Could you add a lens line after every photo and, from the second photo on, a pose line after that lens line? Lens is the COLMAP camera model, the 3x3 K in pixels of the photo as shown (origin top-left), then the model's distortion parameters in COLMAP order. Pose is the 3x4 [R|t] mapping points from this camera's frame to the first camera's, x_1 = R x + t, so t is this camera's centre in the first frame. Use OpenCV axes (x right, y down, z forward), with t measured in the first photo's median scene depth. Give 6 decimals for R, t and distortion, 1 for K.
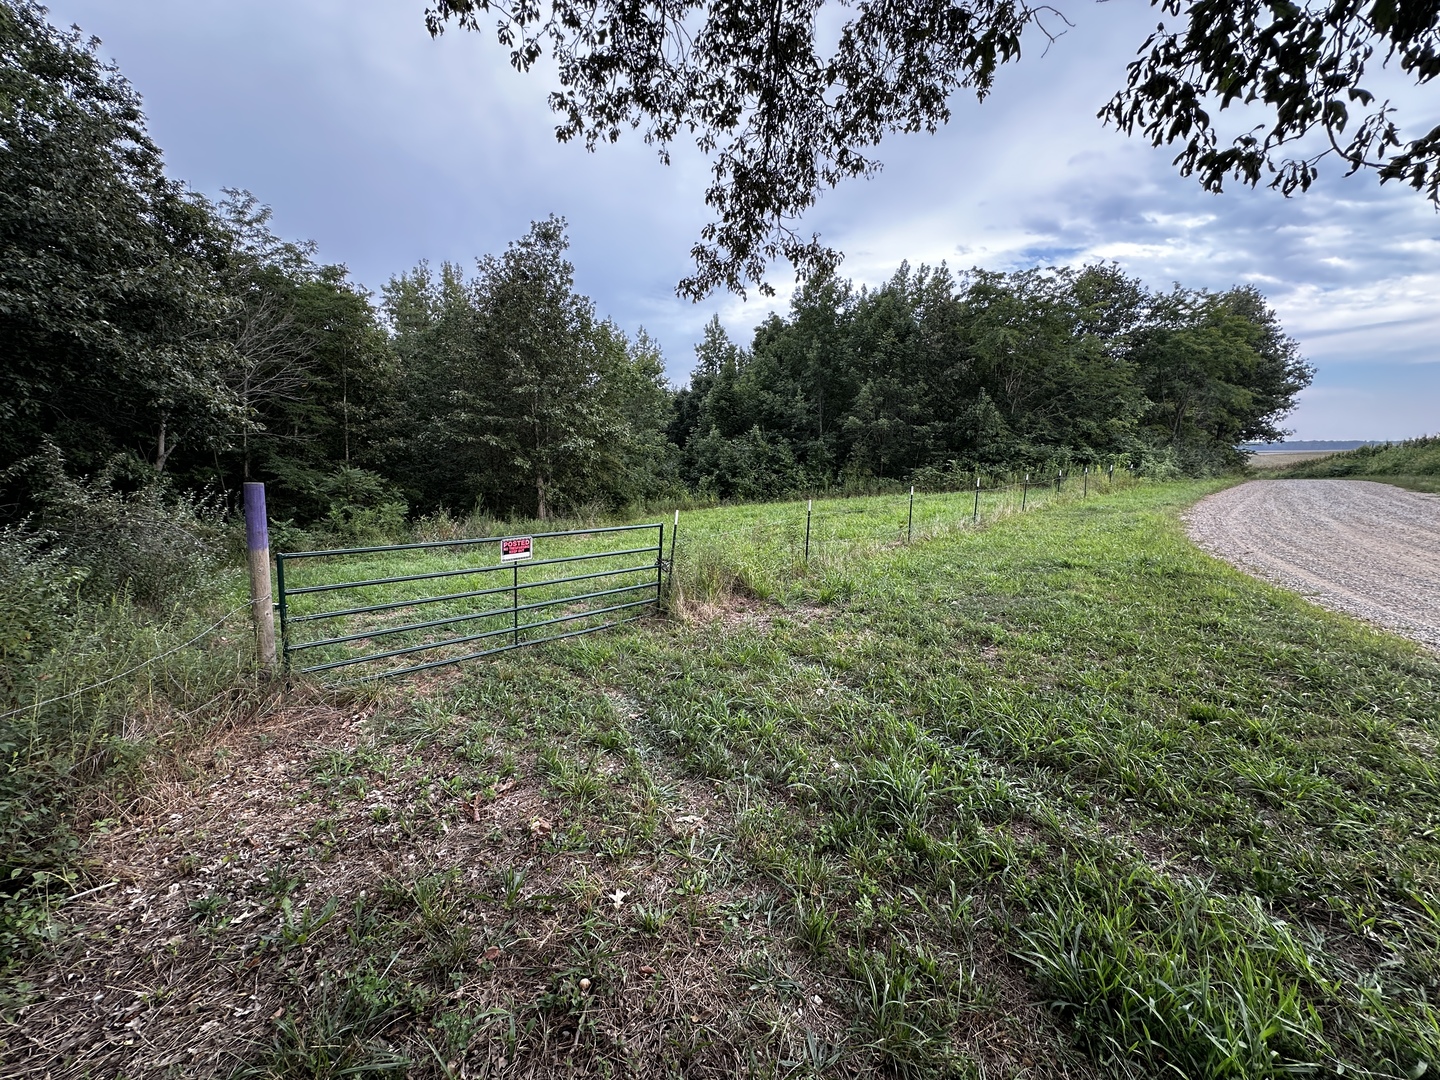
lens RADIAL K [[577.6, 0, 718.1], [0, 577.6, 539.6], [0, 0, 1]] dist [-0.001200, -0.000465]
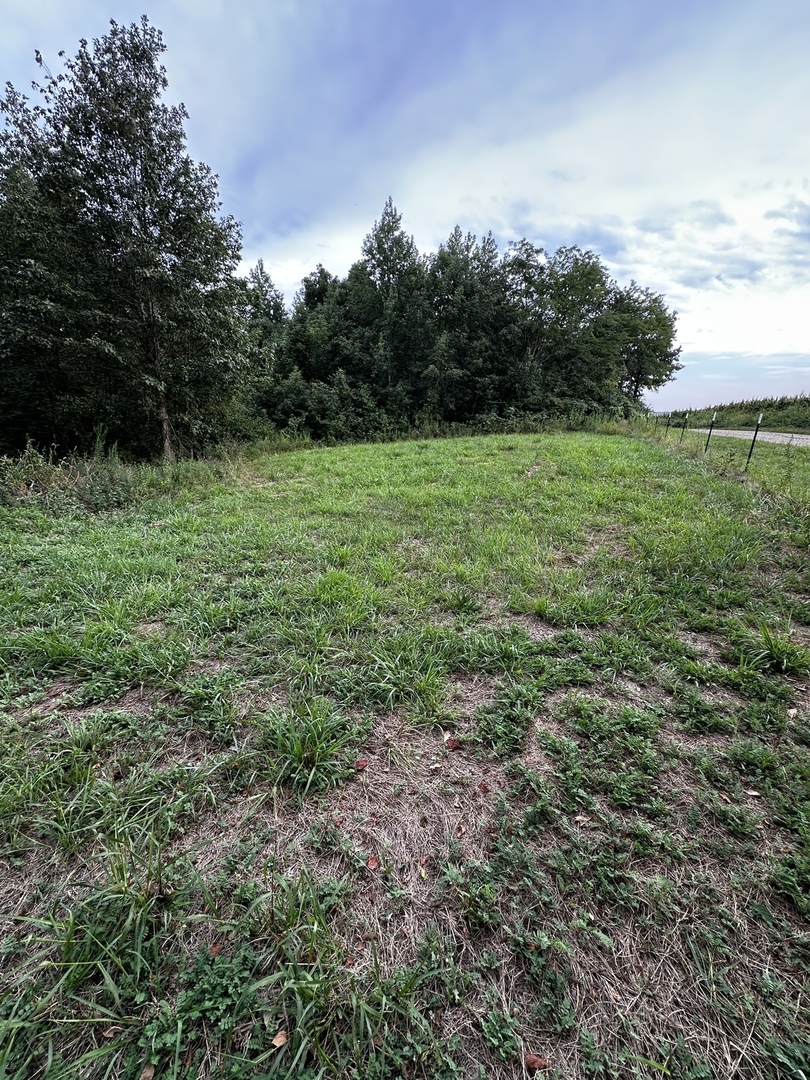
lens RADIAL K [[433.2, 0, 407.6], [0, 433.2, 541.1], [0, 0, 1]] dist [-0.001200, -0.000465]
pose [[0.923516, -0.083189, 0.374429, -0.861907], [0.026709, 0.987775, 0.153582, -0.031521], [-0.382628, -0.131834, 0.914448, 1.125455]]
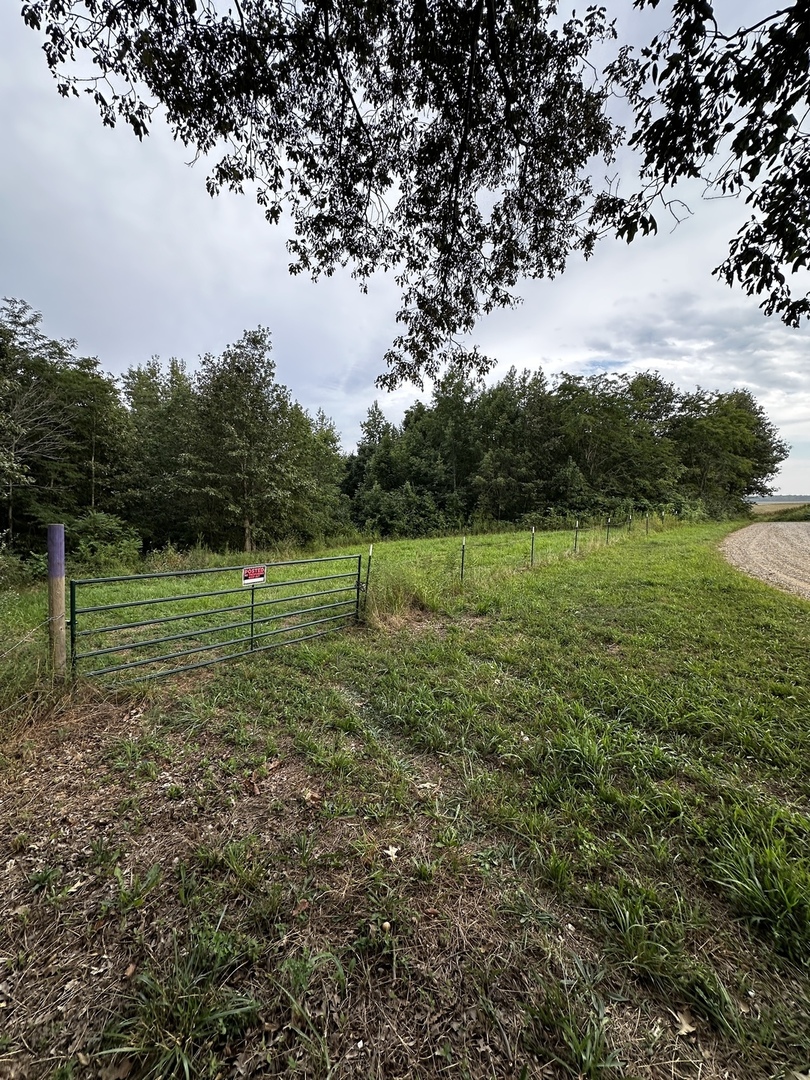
lens RADIAL K [[433.2, 0, 404.8], [0, 433.2, 538.7], [0, 0, 1]] dist [-0.001200, -0.000465]
pose [[0.997497, -0.001478, 0.070695, -0.077006], [0.005992, 0.997953, -0.063669, -0.001189], [-0.070456, 0.063933, 0.995464, 0.004804]]
